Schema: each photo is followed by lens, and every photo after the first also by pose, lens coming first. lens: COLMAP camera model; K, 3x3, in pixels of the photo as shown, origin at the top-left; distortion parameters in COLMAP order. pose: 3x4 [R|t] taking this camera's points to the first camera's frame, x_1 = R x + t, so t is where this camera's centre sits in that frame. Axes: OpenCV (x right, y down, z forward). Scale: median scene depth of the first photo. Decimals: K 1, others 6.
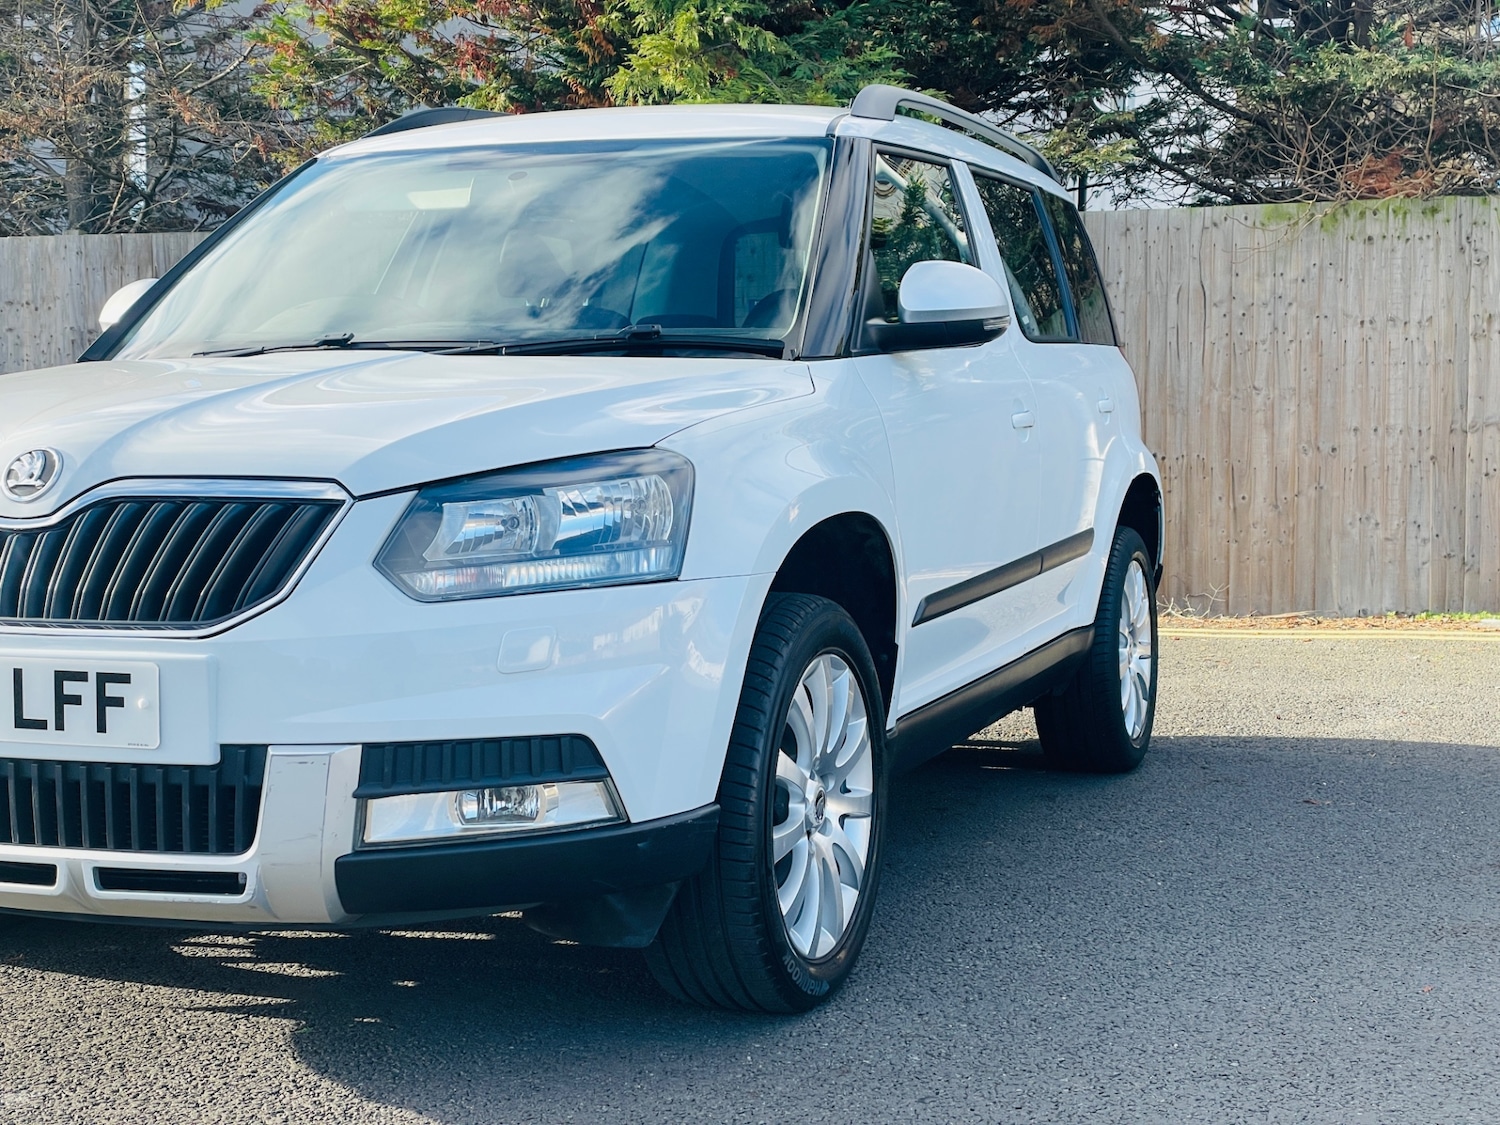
lens RADIAL K [[2212.4, 0, 750.0], [0, 2212.4, 562.5], [0, 0, 1]] dist [0.192254, -0.402793]
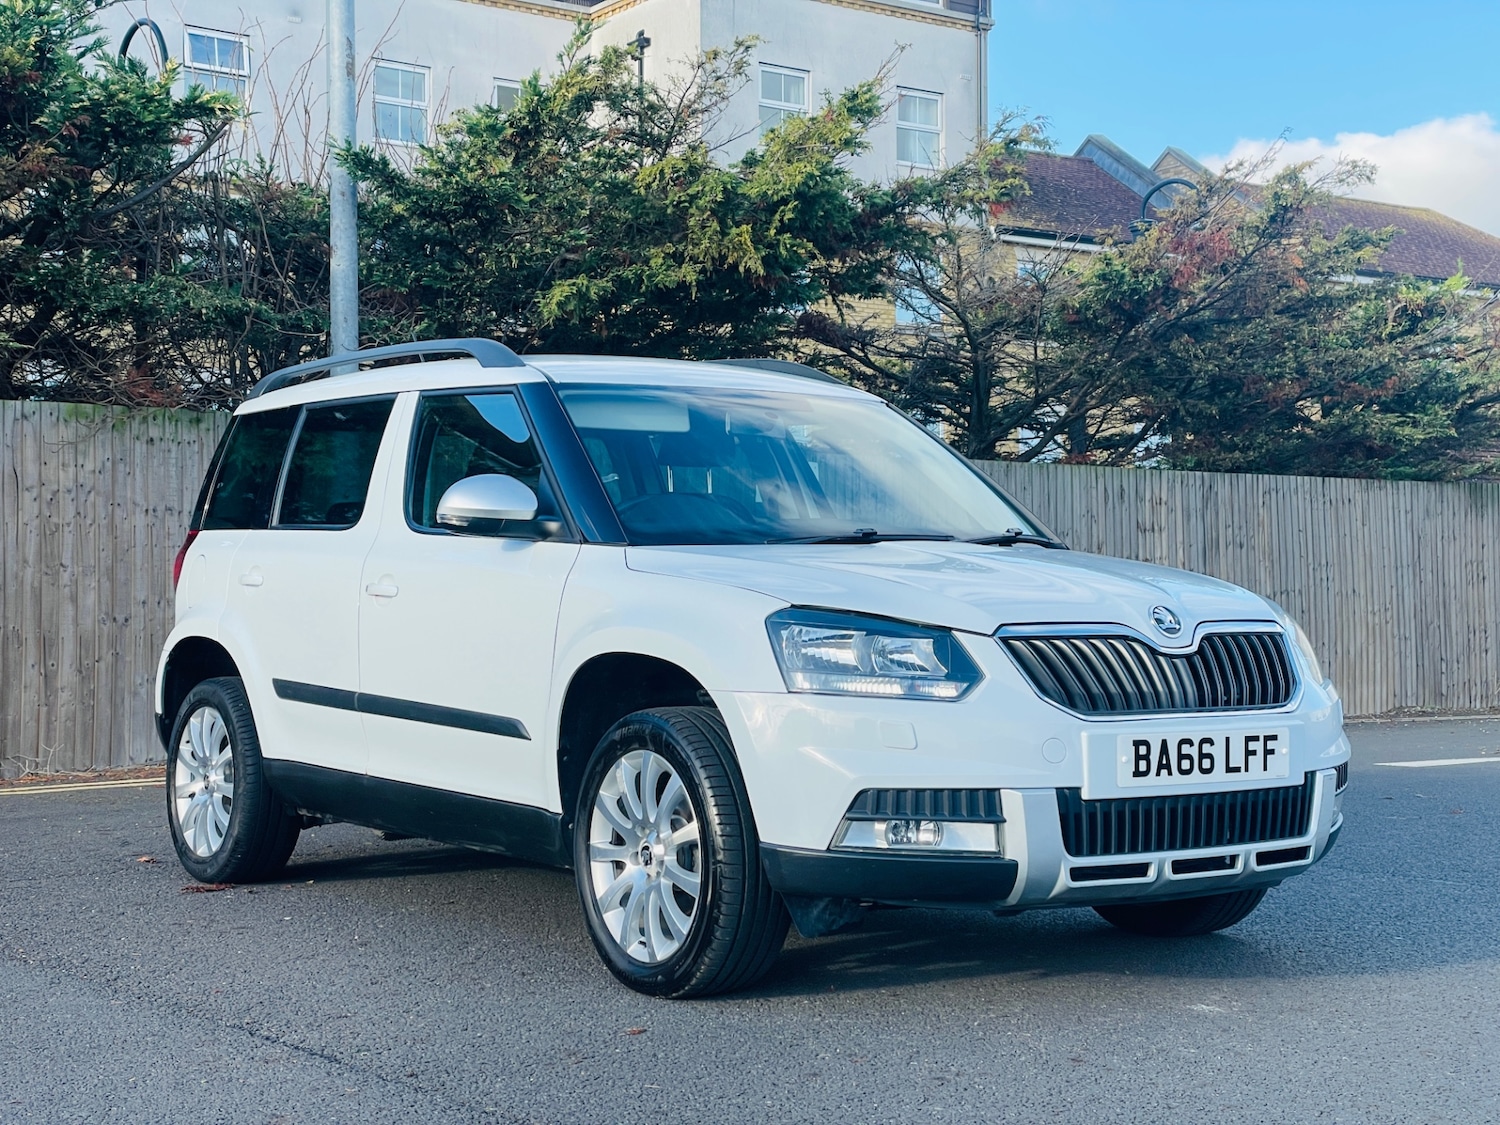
lens RADIAL K [[2198.4, 0, 752.2], [0, 2198.4, 523.5], [0, 0, 1]] dist [0.147803, -0.120348]
pose [[0.564428, 0.024545, 0.825117, -1.844598], [0.055535, 0.996164, -0.067623, -0.018298], [-0.823612, 0.083991, 0.560900, 0.349438]]
